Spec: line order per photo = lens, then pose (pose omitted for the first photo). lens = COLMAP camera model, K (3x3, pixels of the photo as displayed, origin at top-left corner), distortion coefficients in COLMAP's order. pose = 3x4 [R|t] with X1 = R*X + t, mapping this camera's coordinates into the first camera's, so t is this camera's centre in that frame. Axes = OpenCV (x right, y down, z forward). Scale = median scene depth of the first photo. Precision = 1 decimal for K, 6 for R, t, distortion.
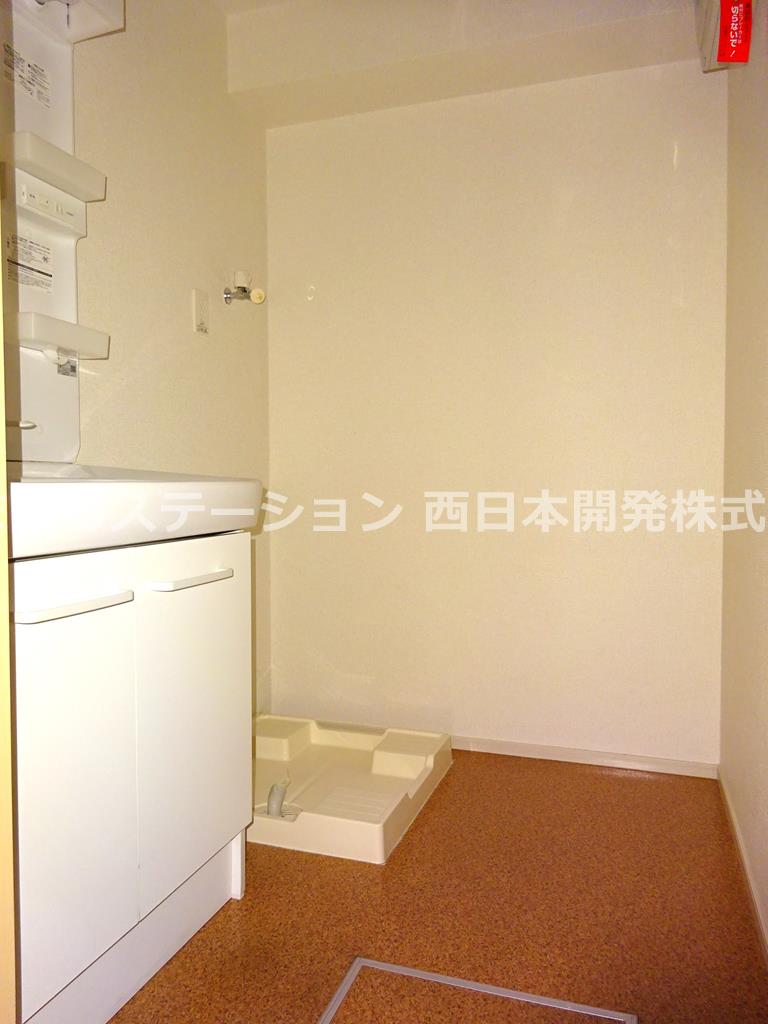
lens RADIAL K [[744.8, 0, 383.6], [0, 744.8, 509.7], [0, 0, 1]] dist [-0.003492, -0.002895]
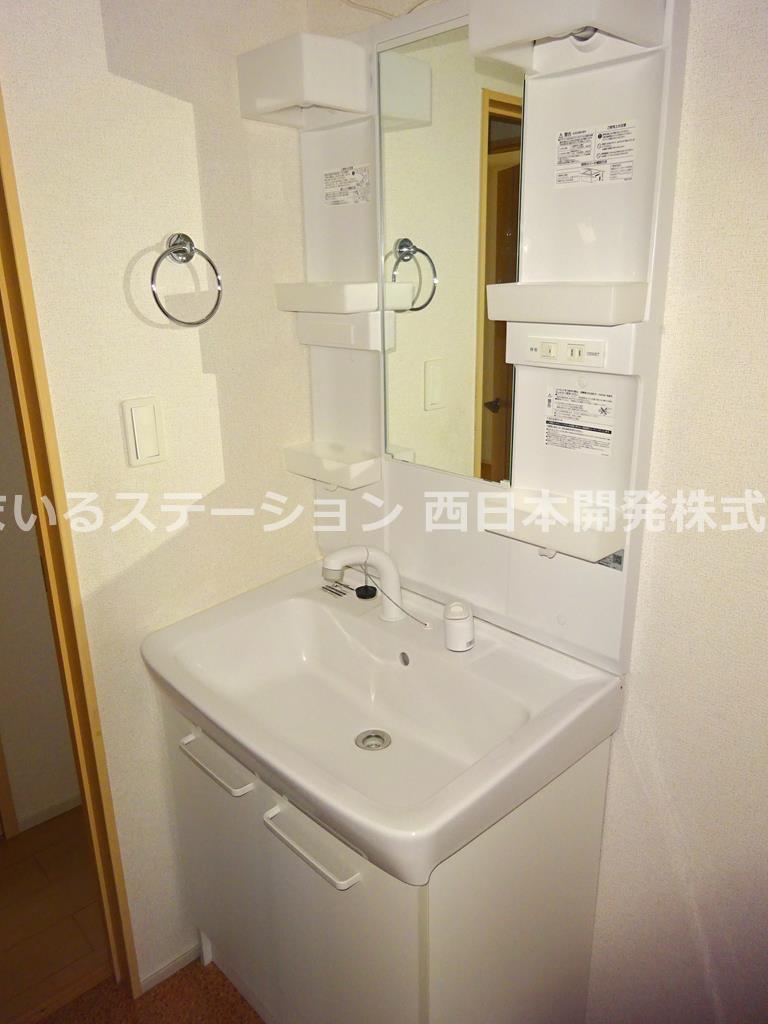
lens RADIAL K [[744.8, 0, 384.9], [0, 744.8, 512.9], [0, 0, 1]] dist [-0.003492, -0.002895]
pose [[-0.461206, 0.285484, -0.840112, 0.283874], [-0.007835, 0.945478, 0.325591, -0.483712], [0.887258, 0.156746, -0.433824, 1.157197]]
